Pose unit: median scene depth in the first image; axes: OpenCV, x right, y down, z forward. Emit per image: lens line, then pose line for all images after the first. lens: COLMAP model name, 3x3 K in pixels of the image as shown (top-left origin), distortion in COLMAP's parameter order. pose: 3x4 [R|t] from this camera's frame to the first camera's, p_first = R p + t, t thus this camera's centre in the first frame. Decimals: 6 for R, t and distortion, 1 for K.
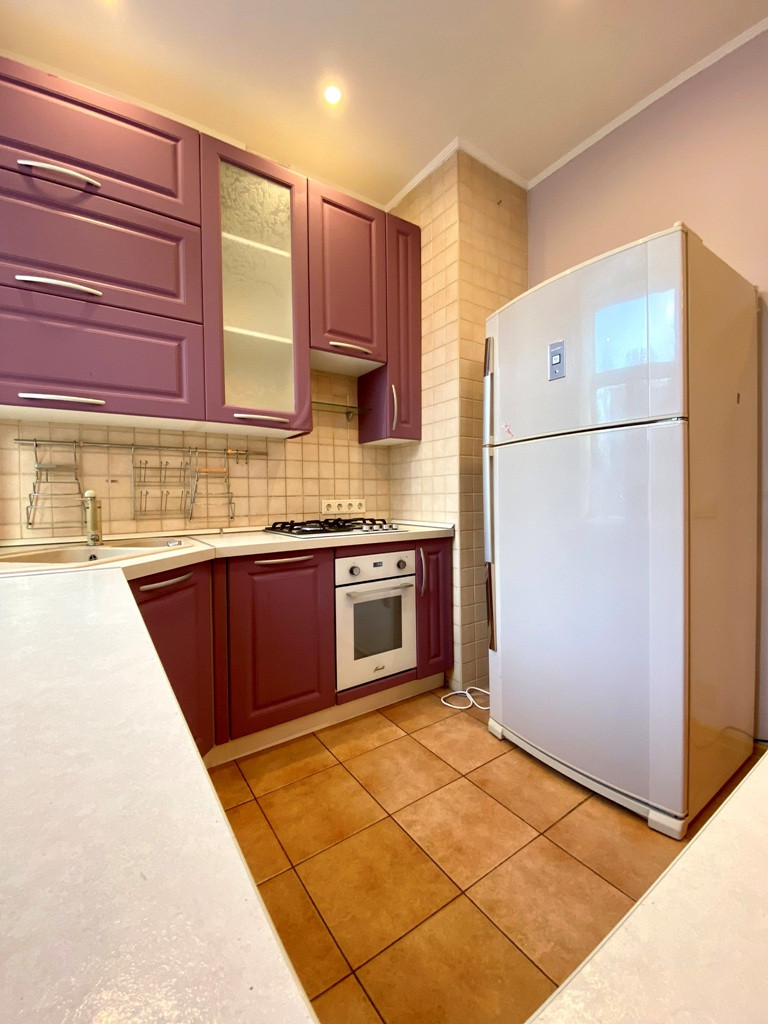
lens RADIAL K [[415.0, 0, 383.3], [0, 415.0, 499.1], [0, 0, 1]] dist [0.020277, -0.024497]
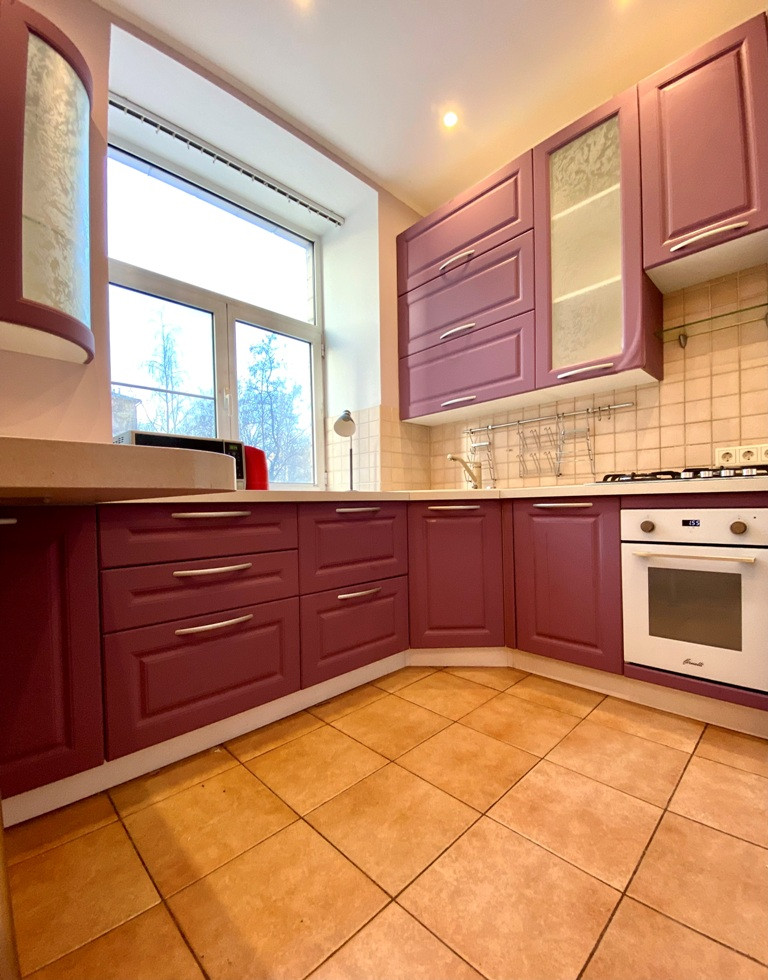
lens RADIAL K [[419.1, 0, 383.1], [0, 419.1, 505.7], [0, 0, 1]] dist [-0.029050, -0.000451]
pose [[0.166114, 0.014342, -0.986002, 0.656295], [0.020315, 0.999632, 0.017963, 0.108829], [0.985897, -0.023015, 0.165761, 0.360248]]
